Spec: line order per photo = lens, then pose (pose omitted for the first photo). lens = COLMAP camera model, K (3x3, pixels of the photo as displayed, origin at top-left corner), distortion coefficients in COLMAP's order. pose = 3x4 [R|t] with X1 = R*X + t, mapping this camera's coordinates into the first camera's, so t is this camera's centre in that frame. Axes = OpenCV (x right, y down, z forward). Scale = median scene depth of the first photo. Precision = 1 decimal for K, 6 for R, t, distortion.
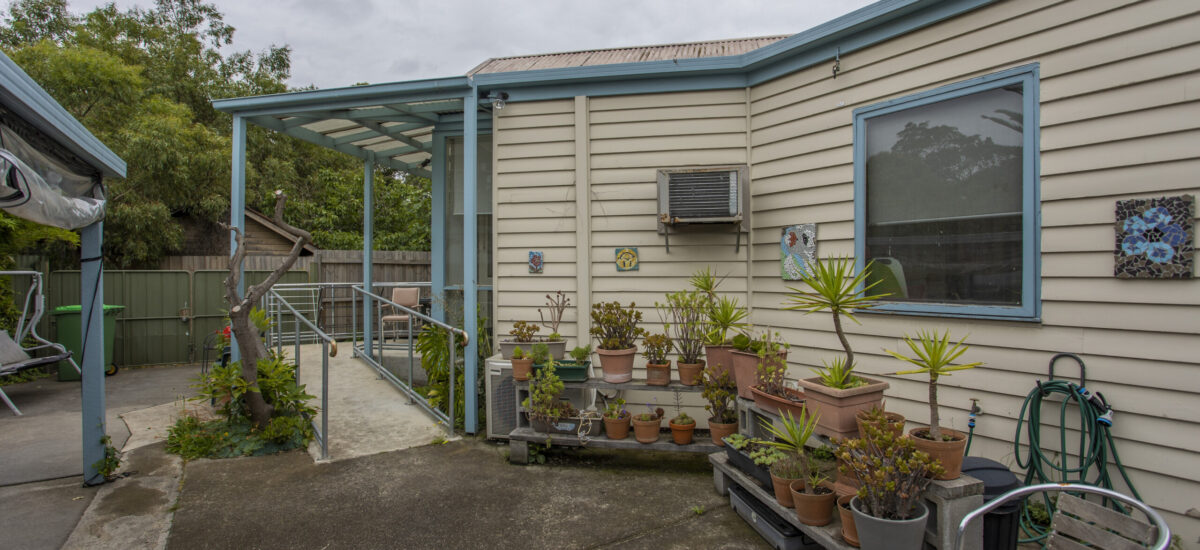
lens RADIAL K [[588.4, 0, 592.2], [0, 588.4, 269.1], [0, 0, 1]] dist [-0.046628, 0.012864]
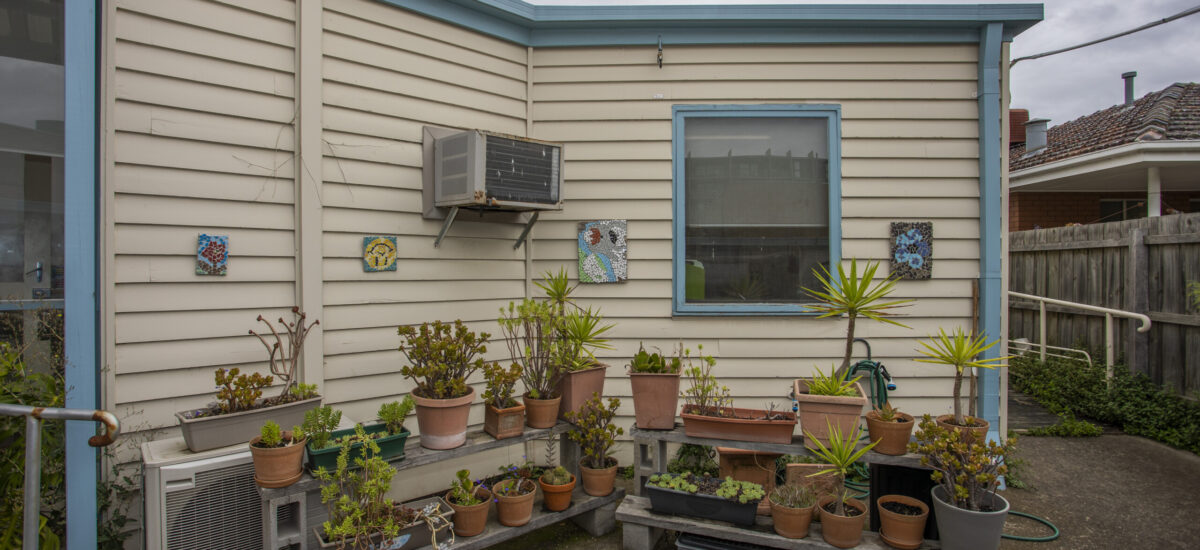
lens RADIAL K [[588.4, 0, 582.2], [0, 588.4, 270.9], [0, 0, 1]] dist [-0.046628, 0.012864]
pose [[0.576555, -0.000427, 0.817058, -0.430339], [-0.008286, 0.999945, 0.006369, -0.004820], [-0.817016, -0.010442, 0.576520, 0.558307]]
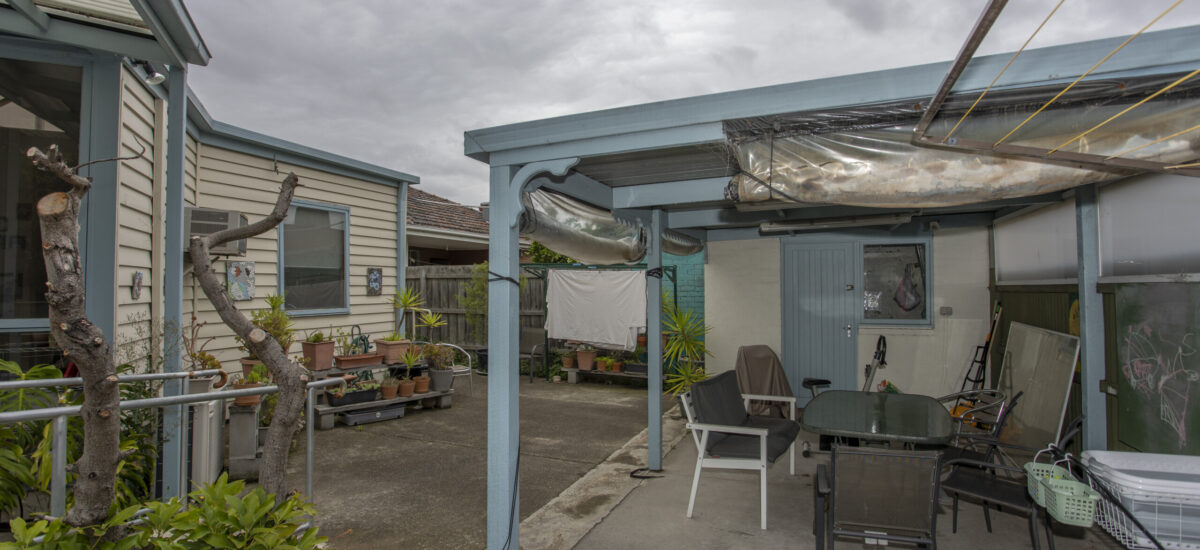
lens RADIAL K [[588.4, 0, 592.4], [0, 588.4, 269.9], [0, 0, 1]] dist [-0.046628, 0.012864]
pose [[-0.589447, 0.026125, 0.807384, -1.405006], [-0.001837, 0.999431, -0.033681, -0.010109], [-0.807805, -0.021336, -0.589064, 1.245705]]
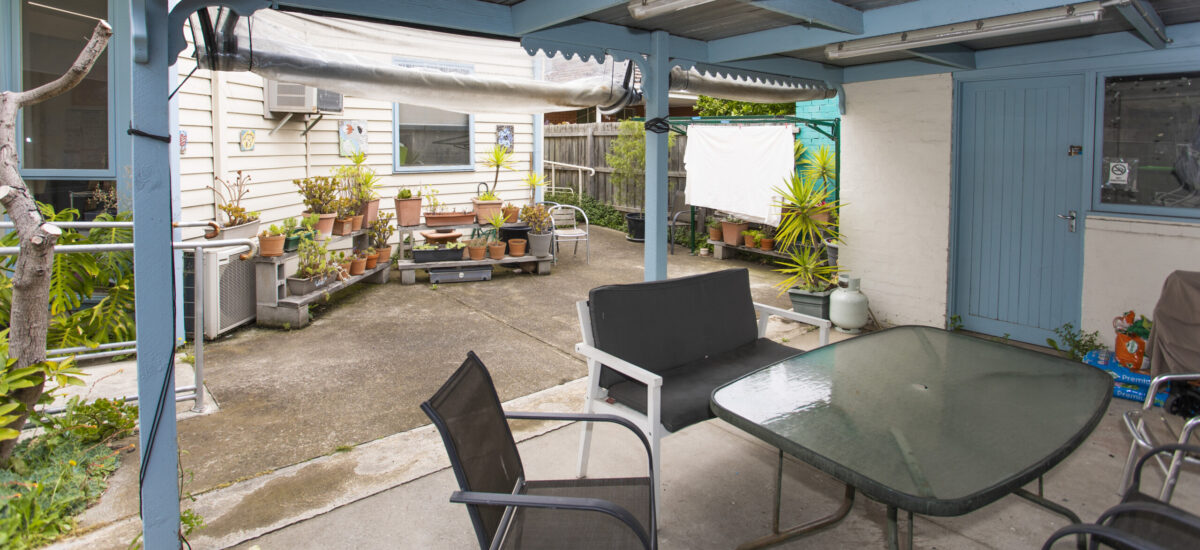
lens RADIAL K [[588.4, 0, 590.5], [0, 588.4, 166.6], [0, 0, 1]] dist [-0.046628, 0.012864]
pose [[-0.141339, -0.035026, 0.989341, -1.353019], [-0.009793, 0.999374, 0.033982, -0.013154], [-0.989913, -0.004886, -0.141594, 0.661426]]
